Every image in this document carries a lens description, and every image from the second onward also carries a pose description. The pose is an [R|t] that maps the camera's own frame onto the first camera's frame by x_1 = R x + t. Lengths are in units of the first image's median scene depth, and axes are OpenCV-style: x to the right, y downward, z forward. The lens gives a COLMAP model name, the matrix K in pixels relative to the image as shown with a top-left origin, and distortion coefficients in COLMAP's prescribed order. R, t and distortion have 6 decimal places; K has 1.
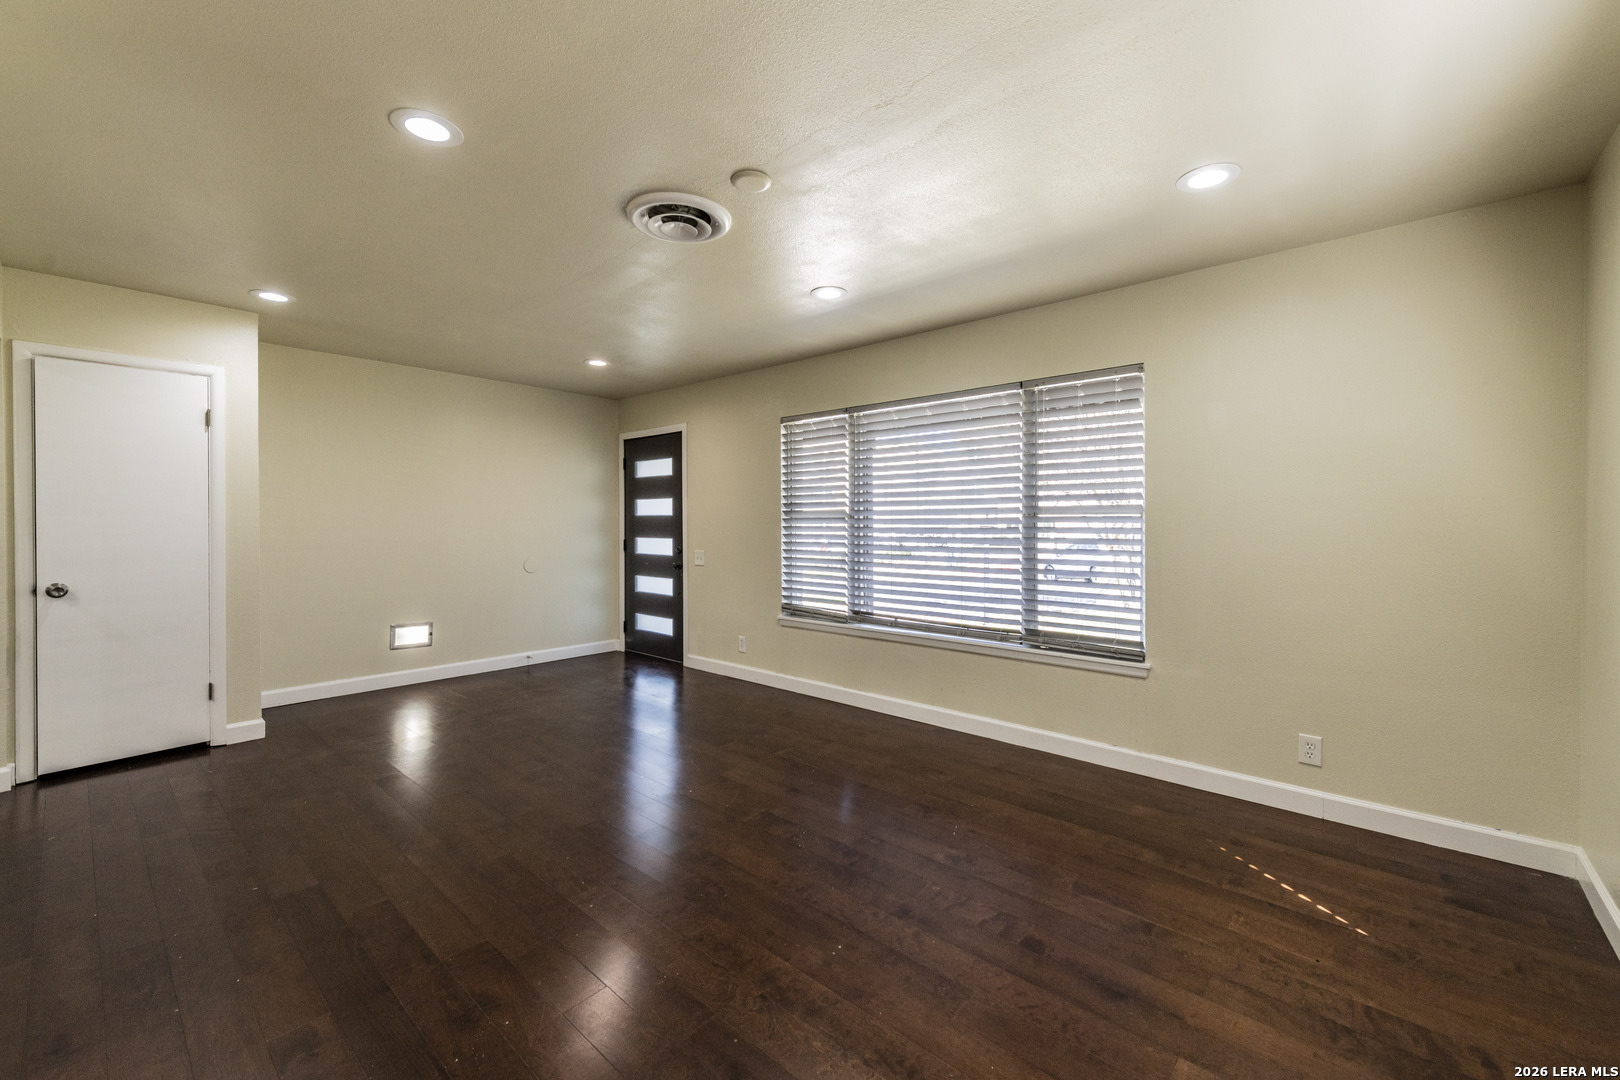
lens RADIAL K [[648.8, 0, 817.8], [0, 648.8, 523.1], [0, 0, 1]] dist [0.002011, 0.000181]
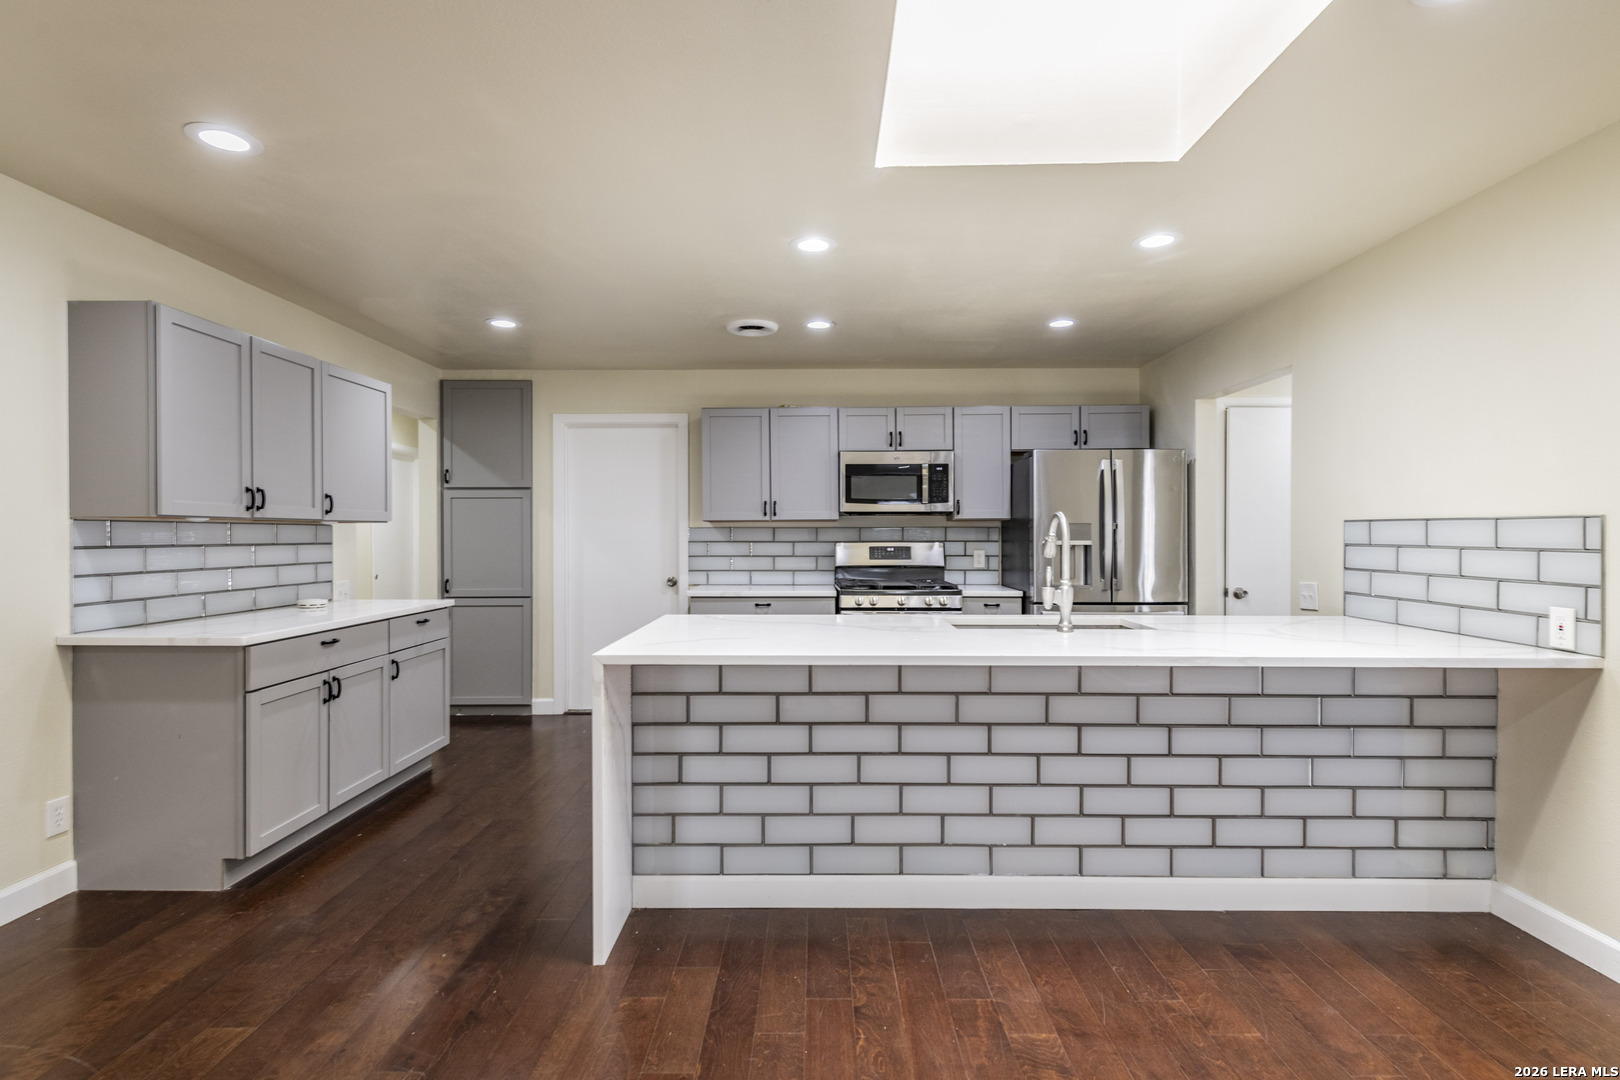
lens RADIAL K [[795.1, 0, 811.2], [0, 795.1, 543.8], [0, 0, 1]] dist [0.012034, -0.000395]
pose [[0.652511, 0.008531, -0.757731, -0.301688], [-0.006062, 0.999963, 0.006037, 0.001881], [0.757755, 0.000654, 0.652539, -0.347119]]
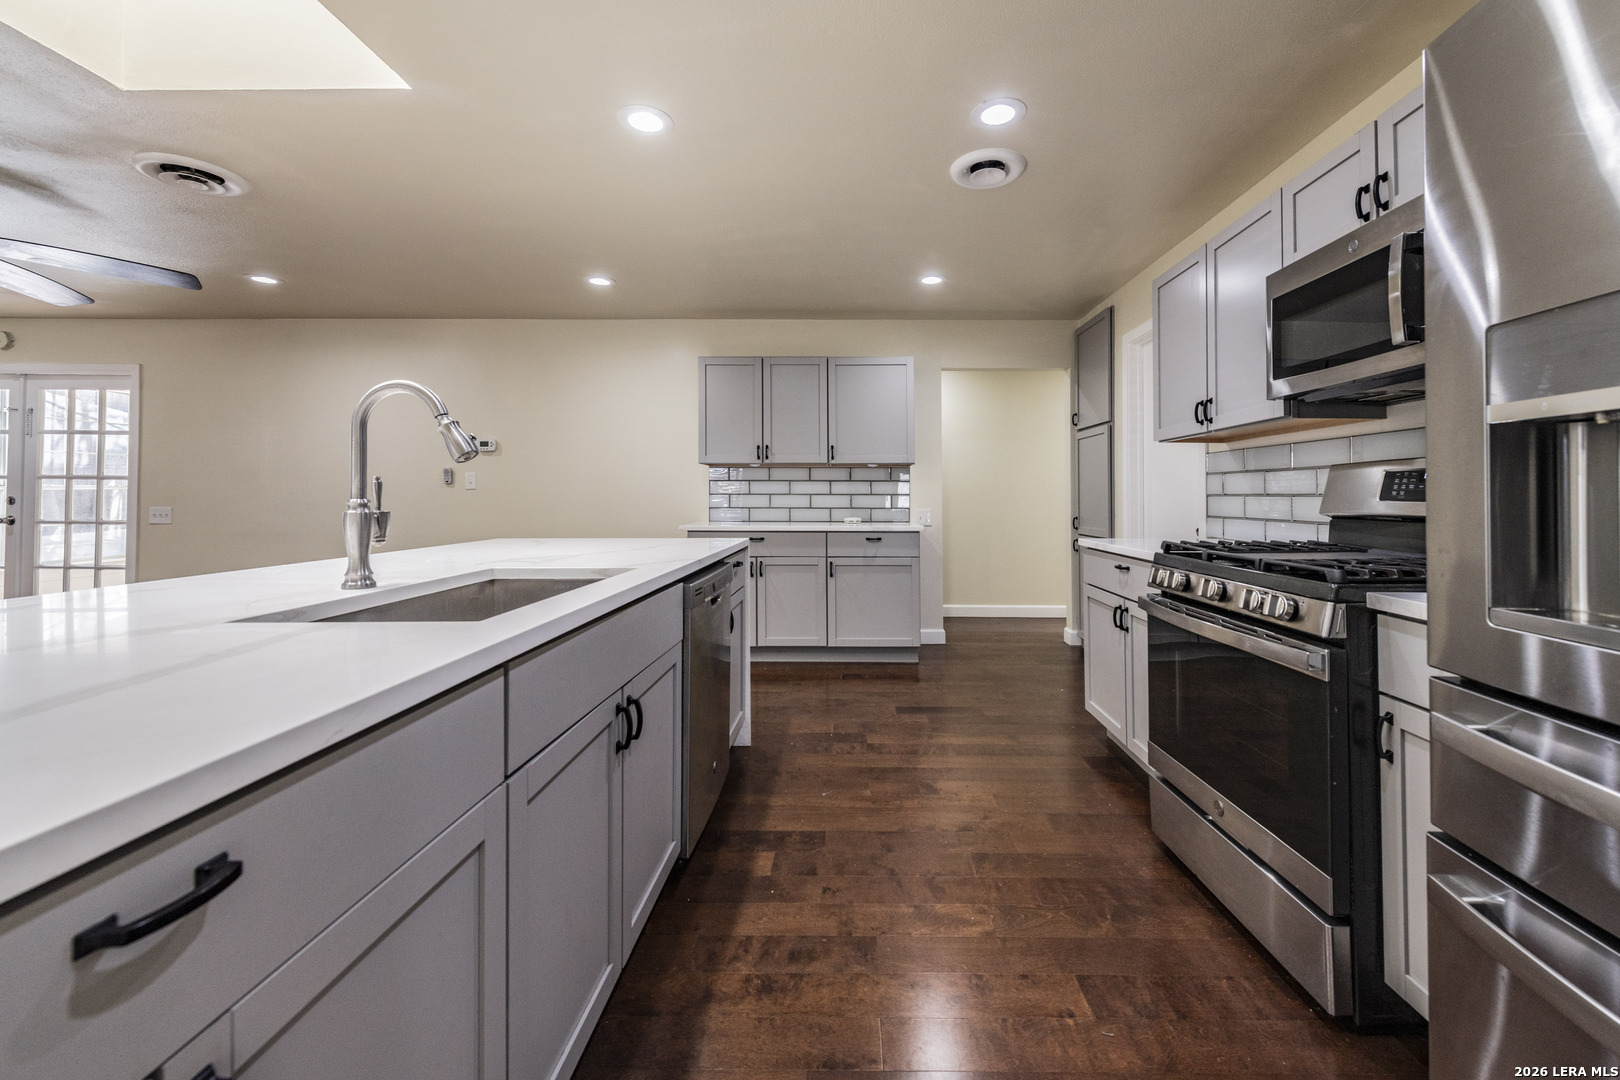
lens RADIAL K [[657.6, 0, 848.6], [0, 657.6, 486.7], [0, 0, 1]] dist [0.000019, -0.000124]
pose [[-0.758509, -0.009188, -0.651597, -0.556840], [-0.006656, 0.999958, -0.006353, 0.022857], [0.651628, -0.000482, -0.758538, 0.413908]]
